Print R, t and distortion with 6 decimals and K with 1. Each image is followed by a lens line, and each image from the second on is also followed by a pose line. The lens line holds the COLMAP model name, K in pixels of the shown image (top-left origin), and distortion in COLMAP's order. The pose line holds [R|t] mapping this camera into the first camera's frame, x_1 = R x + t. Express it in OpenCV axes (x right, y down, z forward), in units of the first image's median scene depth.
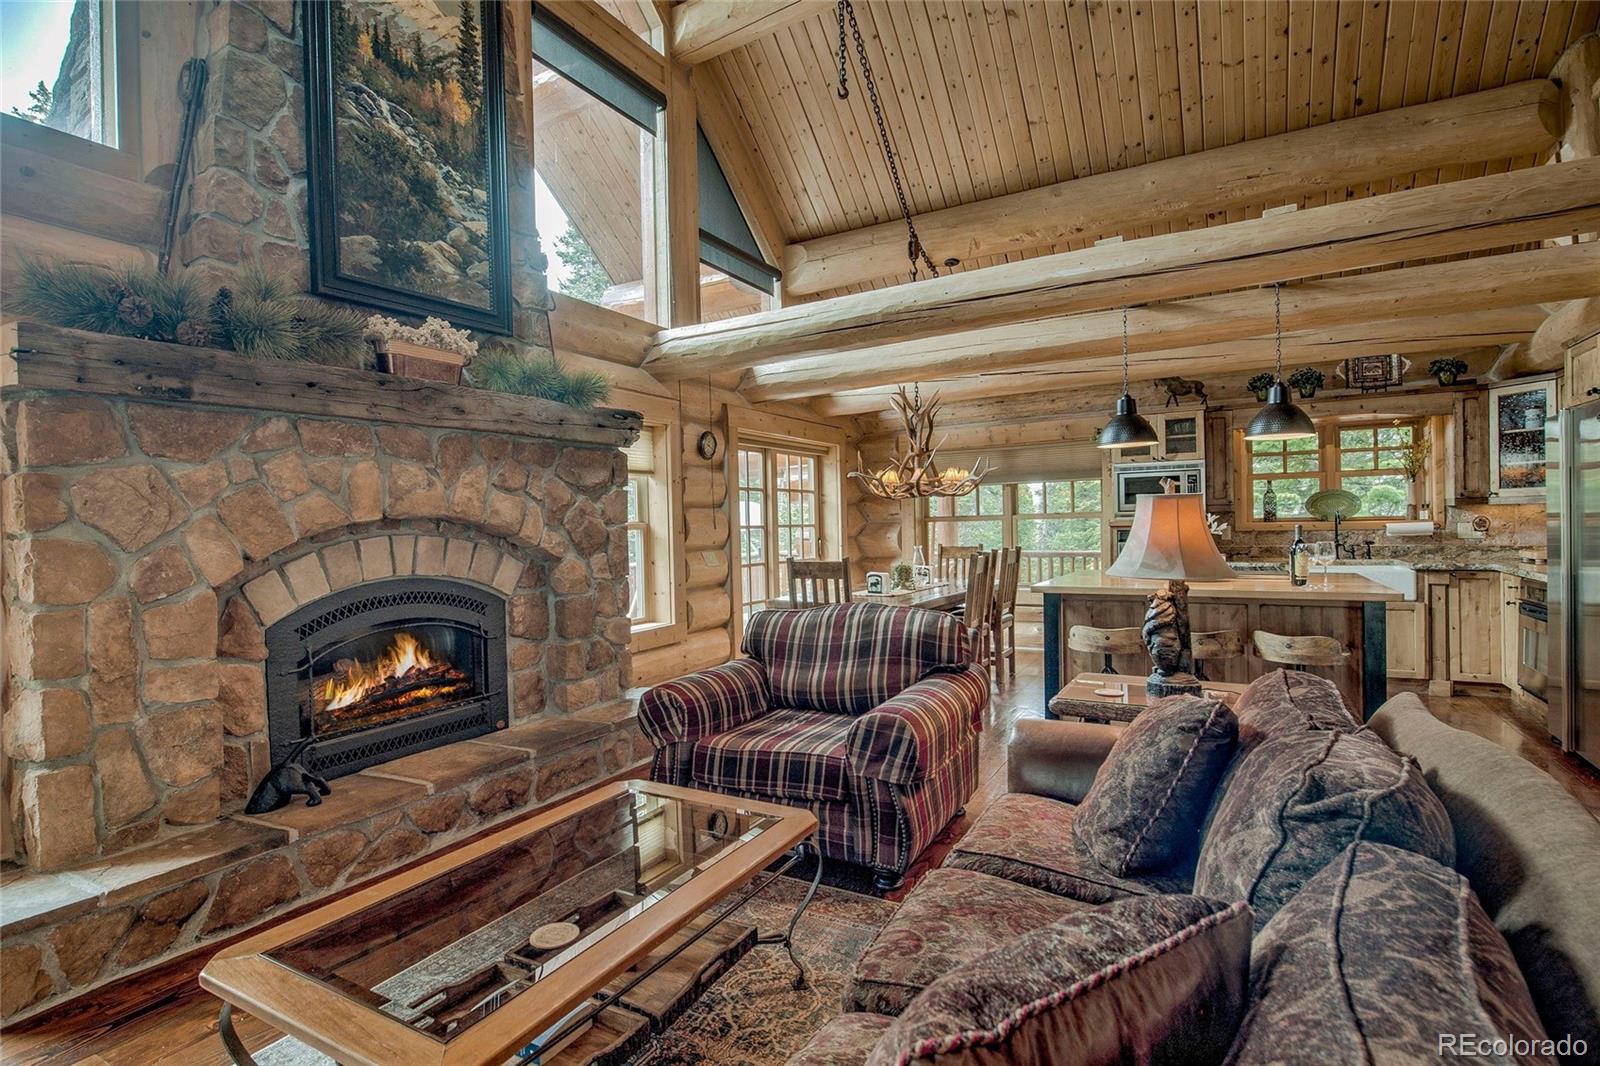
lens RADIAL K [[778.5, 0, 800.0], [0, 778.5, 533.0], [0, 0, 1]] dist [-0.003621, -0.005285]
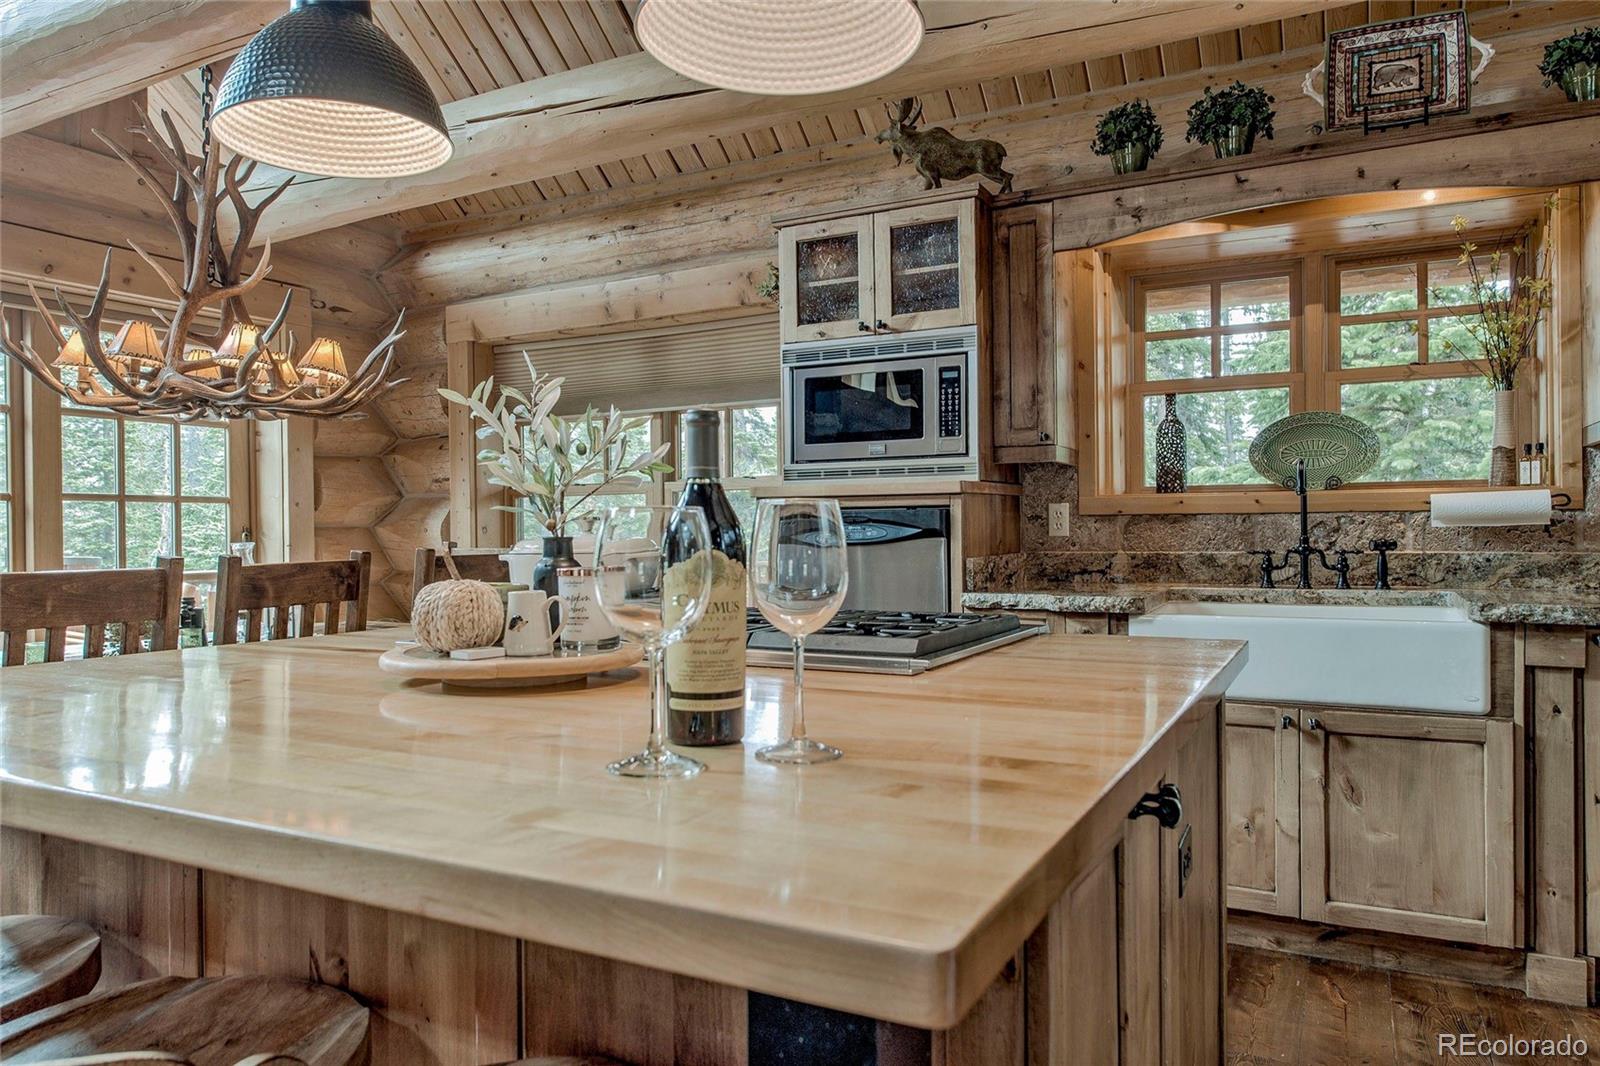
lens RADIAL K [[1072.2, 0, 795.8], [0, 1072.2, 534.1], [0, 0, 1]] dist [0.002492, -0.002279]
pose [[0.999447, 0.011440, 0.031211, 0.607959], [-0.011273, 0.999921, -0.005531, 0.018563], [-0.031272, 0.005176, 0.999498, 0.689634]]
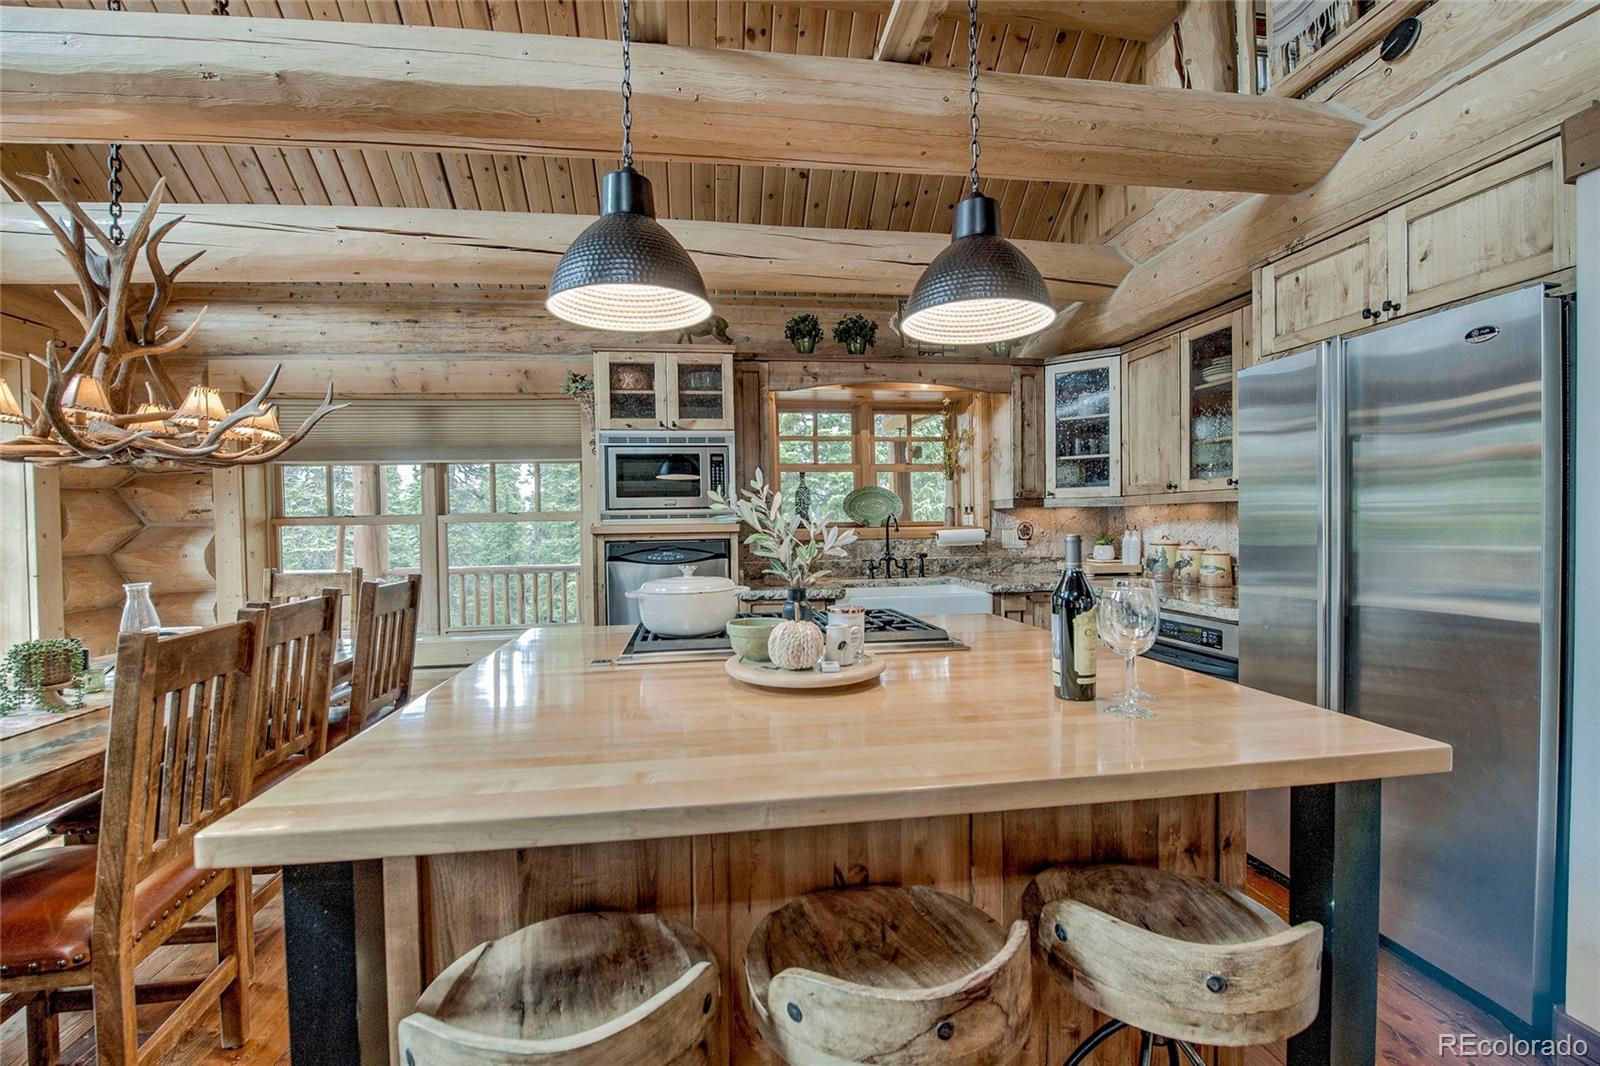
lens RADIAL K [[685.3, 0, 791.9], [0, 685.3, 534.9], [0, 0, 1]] dist [-0.011763, -0.000578]
pose [[0.793767, -0.002374, 0.608217, 0.310114], [0.004473, 0.999988, -0.001935, -0.009825], [-0.608205, 0.004256, 0.793769, 0.759810]]
